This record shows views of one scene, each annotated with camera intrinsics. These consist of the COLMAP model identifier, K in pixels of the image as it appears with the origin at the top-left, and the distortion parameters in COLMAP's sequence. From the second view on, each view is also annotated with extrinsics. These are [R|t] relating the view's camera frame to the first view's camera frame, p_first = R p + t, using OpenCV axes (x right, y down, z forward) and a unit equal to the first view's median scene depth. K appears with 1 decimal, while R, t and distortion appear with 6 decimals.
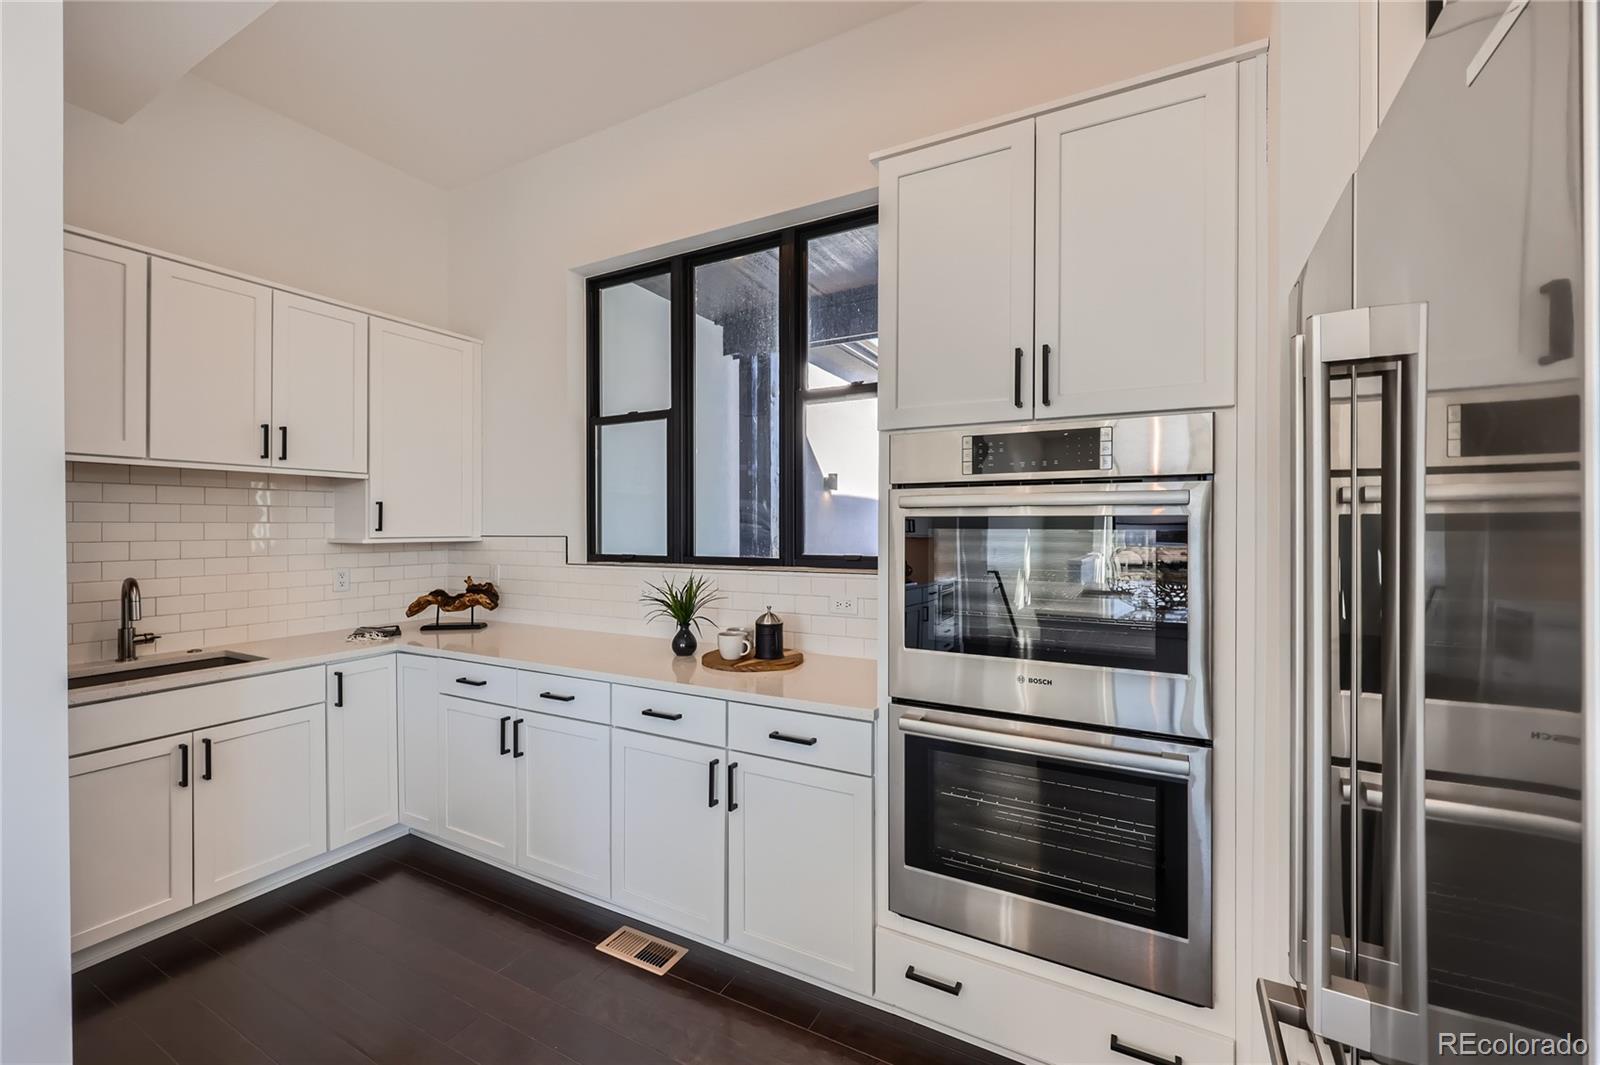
lens RADIAL K [[652.2, 0, 803.2], [0, 652.2, 527.0], [0, 0, 1]] dist [0.000579, -0.000252]
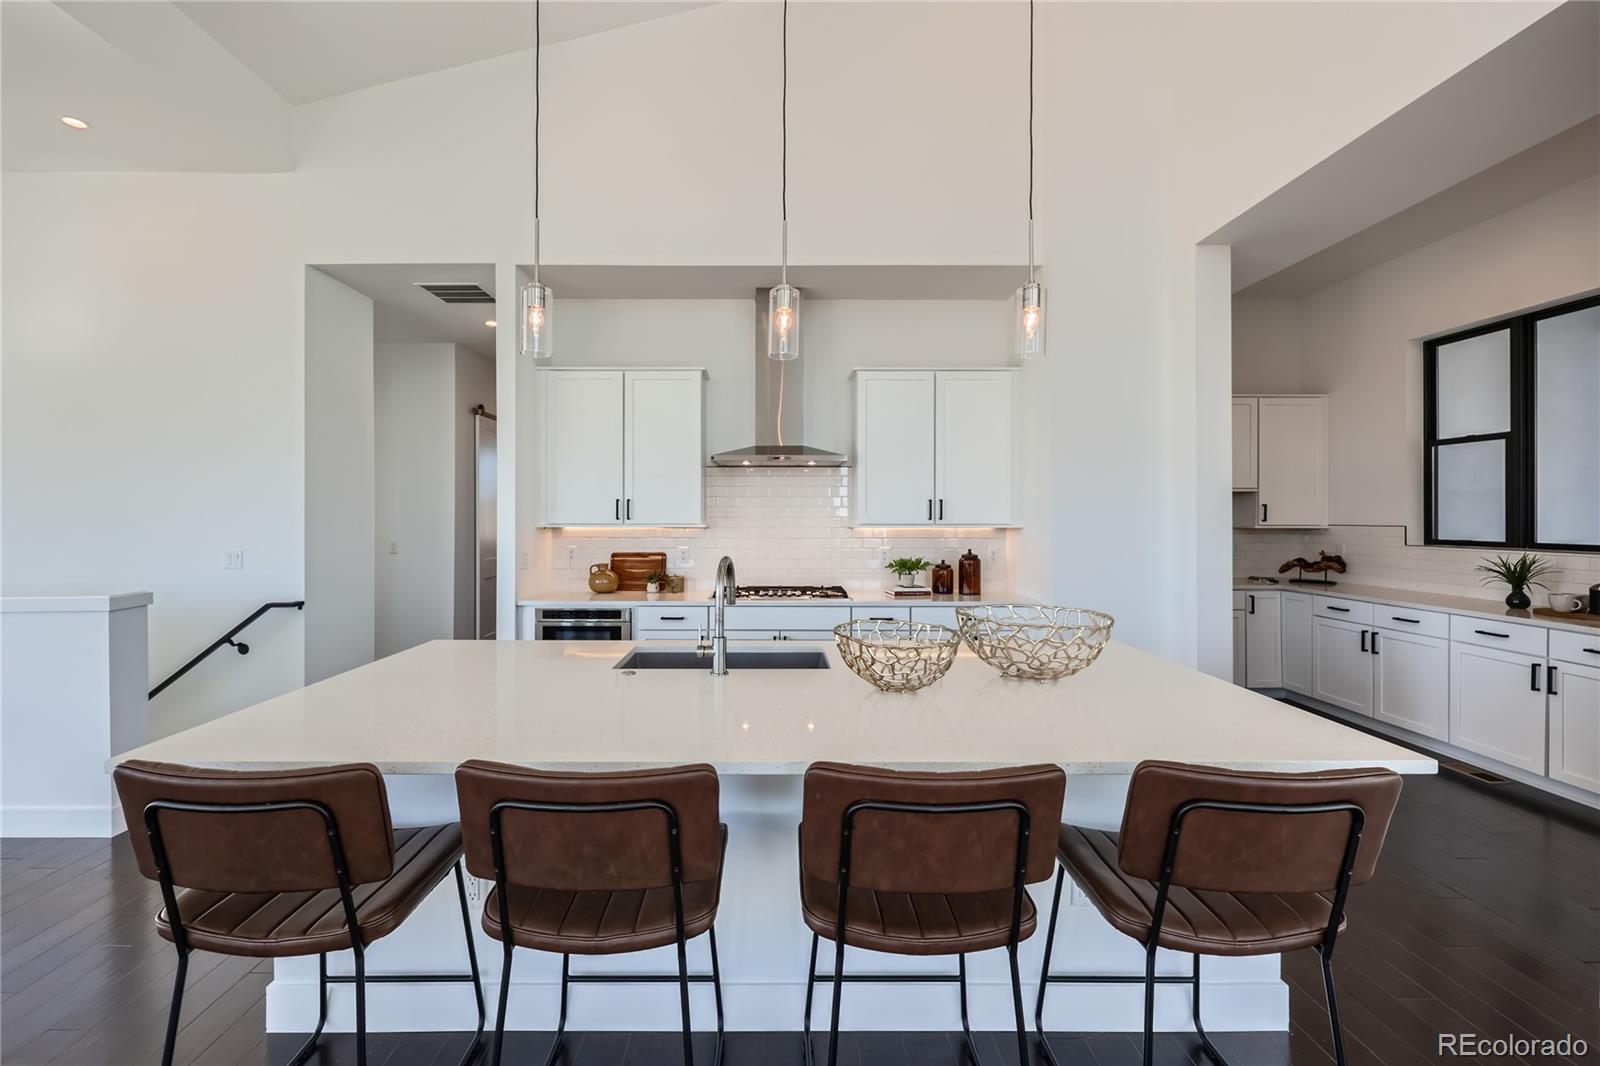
lens RADIAL K [[657.1, 0, 773.8], [0, 657.1, 514.6], [0, 0, 1]] dist [-0.001576, -0.000222]
pose [[0.472915, 0.000938, -0.881107, 0.265902], [-0.000385, 1.000000, 0.000858, -0.012761], [0.881108, -0.000066, 0.472916, -0.958458]]
